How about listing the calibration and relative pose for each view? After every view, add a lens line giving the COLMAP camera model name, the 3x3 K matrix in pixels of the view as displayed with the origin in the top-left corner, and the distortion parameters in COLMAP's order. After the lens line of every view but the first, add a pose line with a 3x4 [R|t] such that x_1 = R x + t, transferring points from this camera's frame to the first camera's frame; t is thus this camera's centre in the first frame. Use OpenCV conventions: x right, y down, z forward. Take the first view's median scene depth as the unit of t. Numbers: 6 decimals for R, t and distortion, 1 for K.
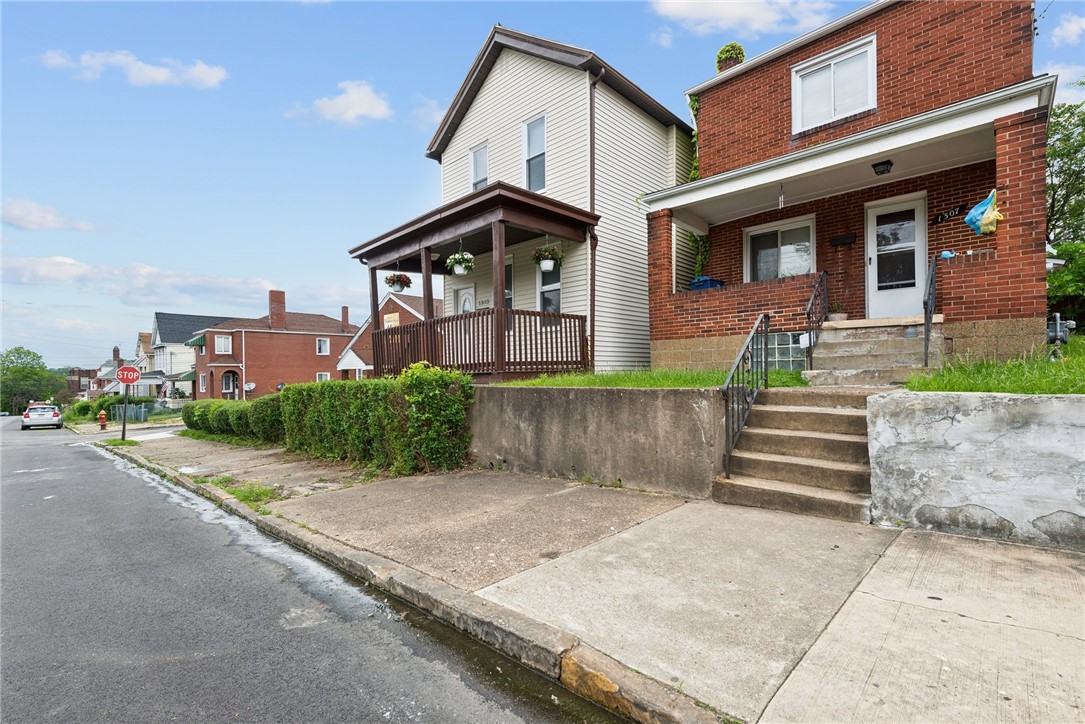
lens RADIAL K [[488.0, 0, 544.2], [0, 488.0, 370.9], [0, 0, 1]] dist [0.003361, -0.000038]
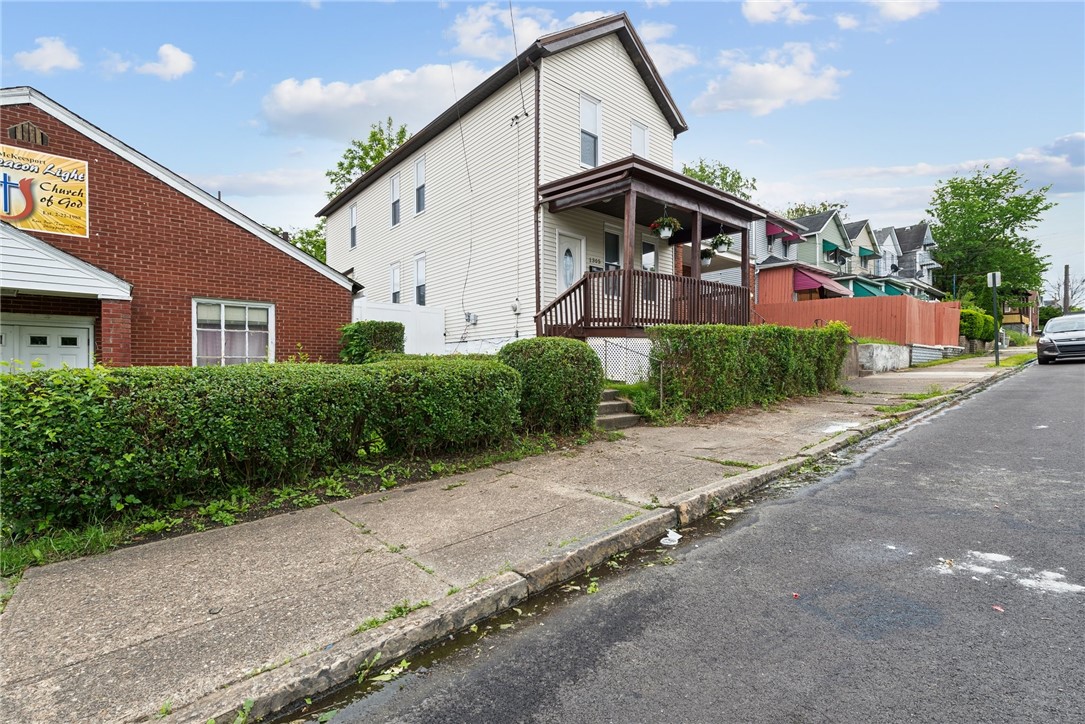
lens RADIAL K [[488.0, 0, 541.1], [0, 488.0, 370.9], [0, 0, 1]] dist [0.003361, -0.000038]
pose [[0.078794, 0.013358, 0.996801, -1.480377], [0.011823, 0.999827, -0.014333, 0.123646], [-0.996821, 0.012914, 0.078623, 1.390102]]
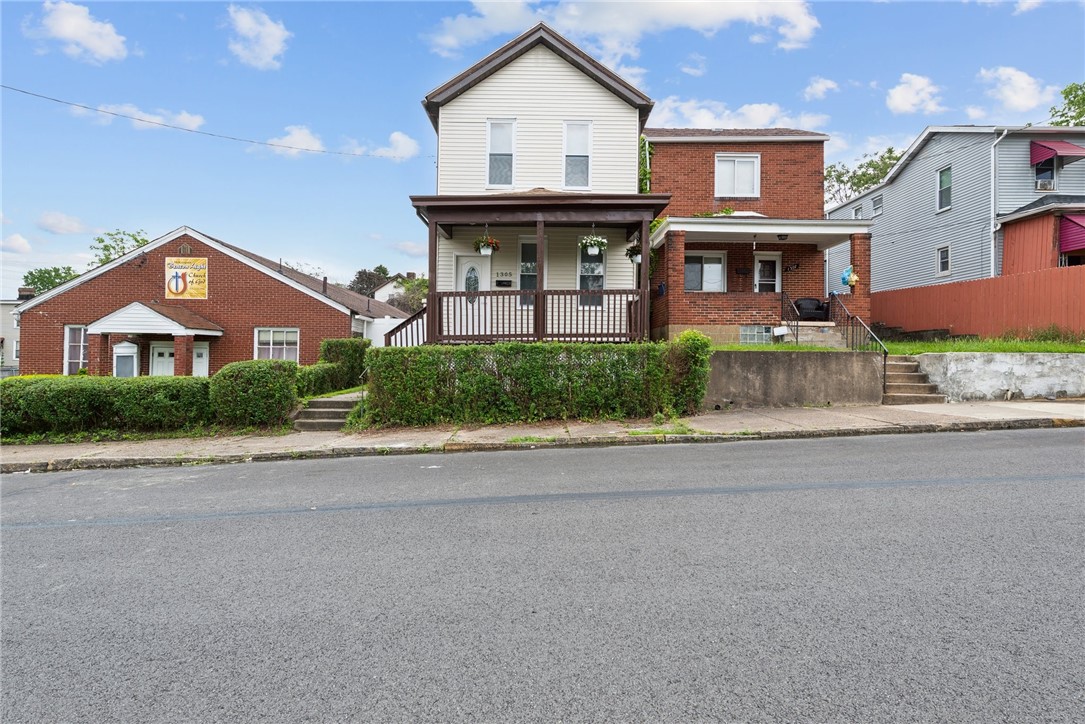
lens RADIAL K [[549.3, 0, 539.4], [0, 549.3, 355.0], [0, 0, 1]] dist [0.006039, 0.000423]
pose [[0.705946, 0.030048, 0.707628, -1.175729], [-0.019342, 0.999545, -0.023148, 0.068213], [-0.708001, 0.002654, 0.706206, 0.189578]]
